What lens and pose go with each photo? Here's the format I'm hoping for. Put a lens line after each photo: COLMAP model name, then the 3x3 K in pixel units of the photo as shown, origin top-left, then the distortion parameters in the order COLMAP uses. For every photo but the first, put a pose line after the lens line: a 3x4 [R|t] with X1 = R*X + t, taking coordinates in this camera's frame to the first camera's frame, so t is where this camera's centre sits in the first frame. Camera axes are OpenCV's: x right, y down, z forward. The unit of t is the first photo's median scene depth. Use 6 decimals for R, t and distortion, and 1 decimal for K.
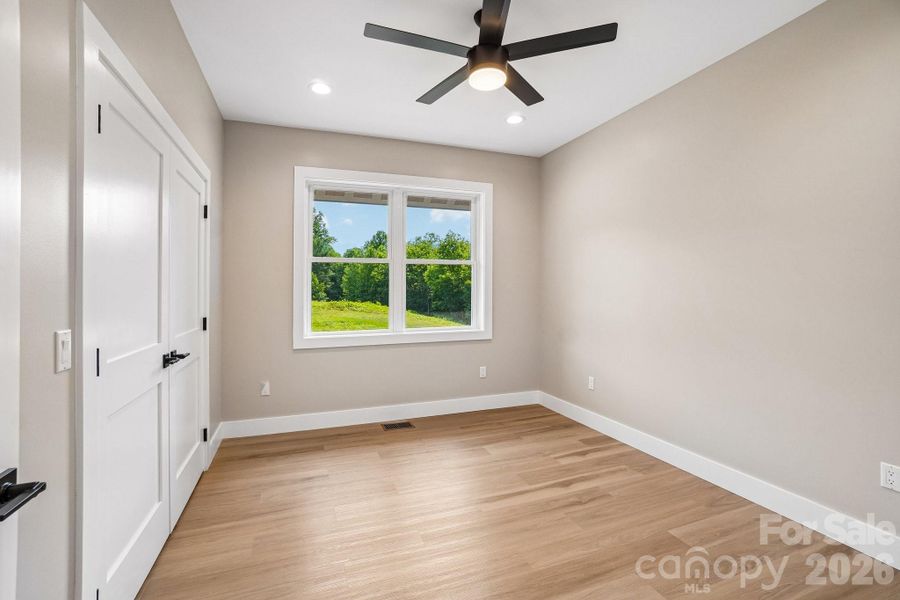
lens RADIAL K [[407.1, 0, 439.3], [0, 407.1, 287.2], [0, 0, 1]] dist [-0.018903, -0.000172]
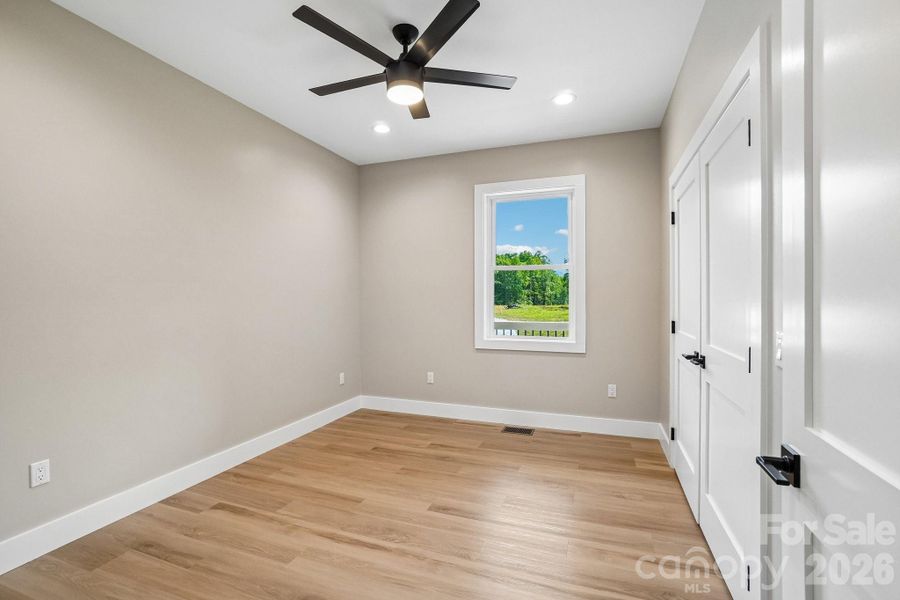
lens RADIAL K [[400.0, 0, 451.3], [0, 400.0, 299.8], [0, 0, 1]] dist [-0.057808, 0.021757]
pose [[0.781991, 0.011774, -0.623179, 0.388293], [-0.000970, 0.999843, 0.017672, -0.001673], [0.623289, -0.013215, 0.781880, 0.133166]]
